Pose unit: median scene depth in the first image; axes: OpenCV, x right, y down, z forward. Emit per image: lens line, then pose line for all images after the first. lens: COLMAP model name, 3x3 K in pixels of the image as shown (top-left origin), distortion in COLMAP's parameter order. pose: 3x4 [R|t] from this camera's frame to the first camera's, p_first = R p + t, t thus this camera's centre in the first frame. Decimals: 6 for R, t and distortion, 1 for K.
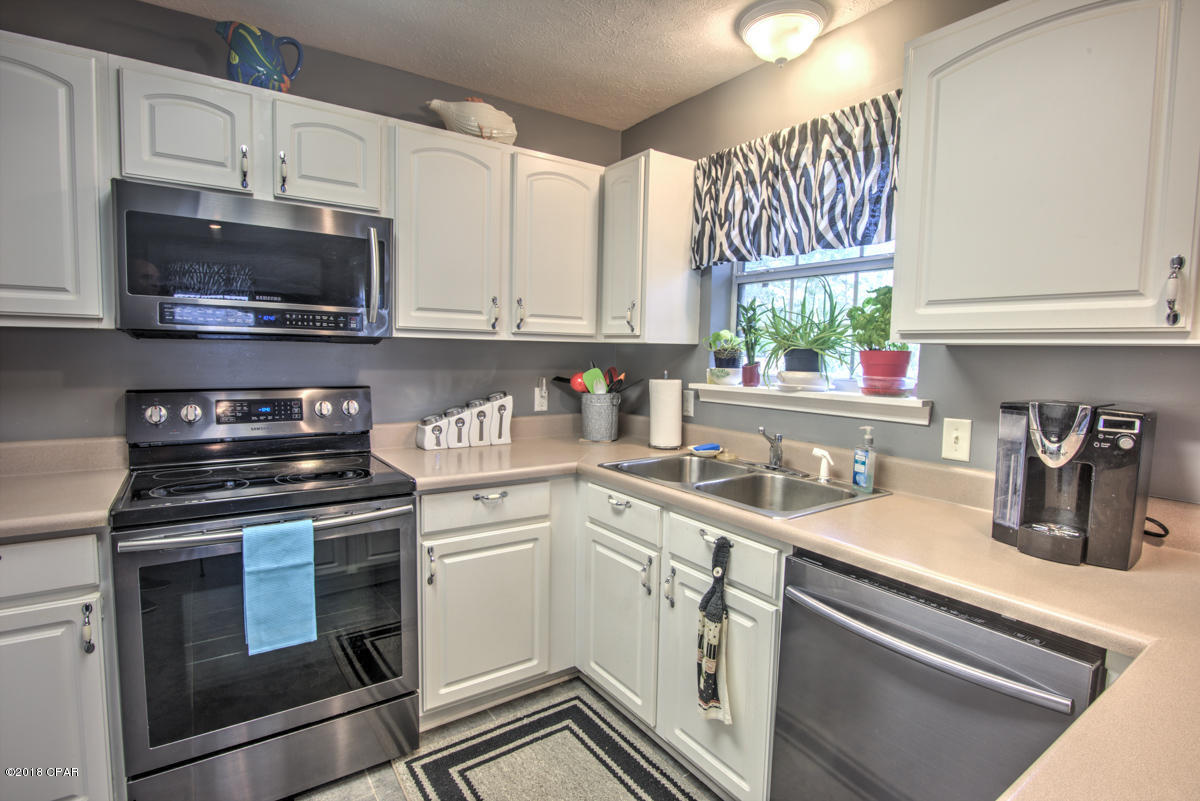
lens RADIAL K [[594.6, 0, 602.8], [0, 594.6, 401.5], [0, 0, 1]] dist [-0.017446, -0.000971]
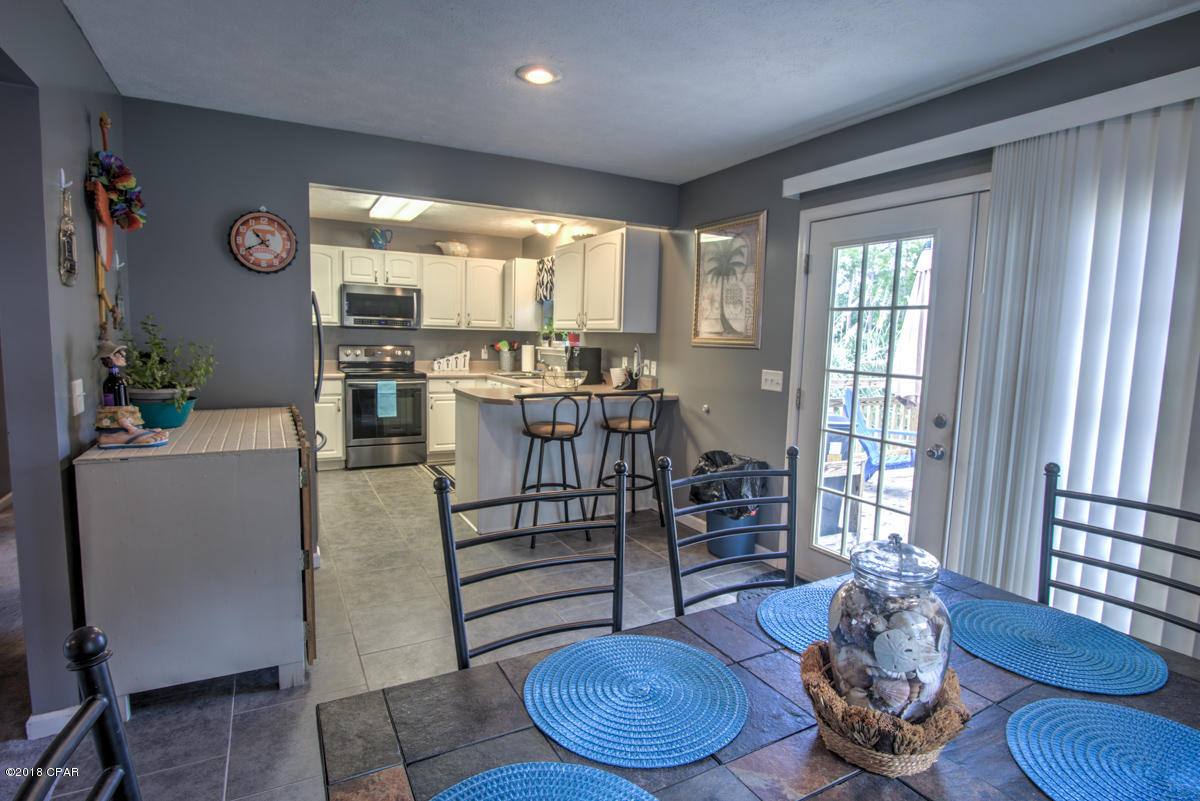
lens RADIAL K [[594.6, 0, 594.9], [0, 594.6, 397.3], [0, 0, 1]] dist [-0.017446, -0.000971]
pose [[0.994436, 0.017726, -0.103840, 0.732248], [-0.016243, 0.999754, 0.015104, 0.158401], [0.104082, -0.013333, 0.994479, -1.659780]]
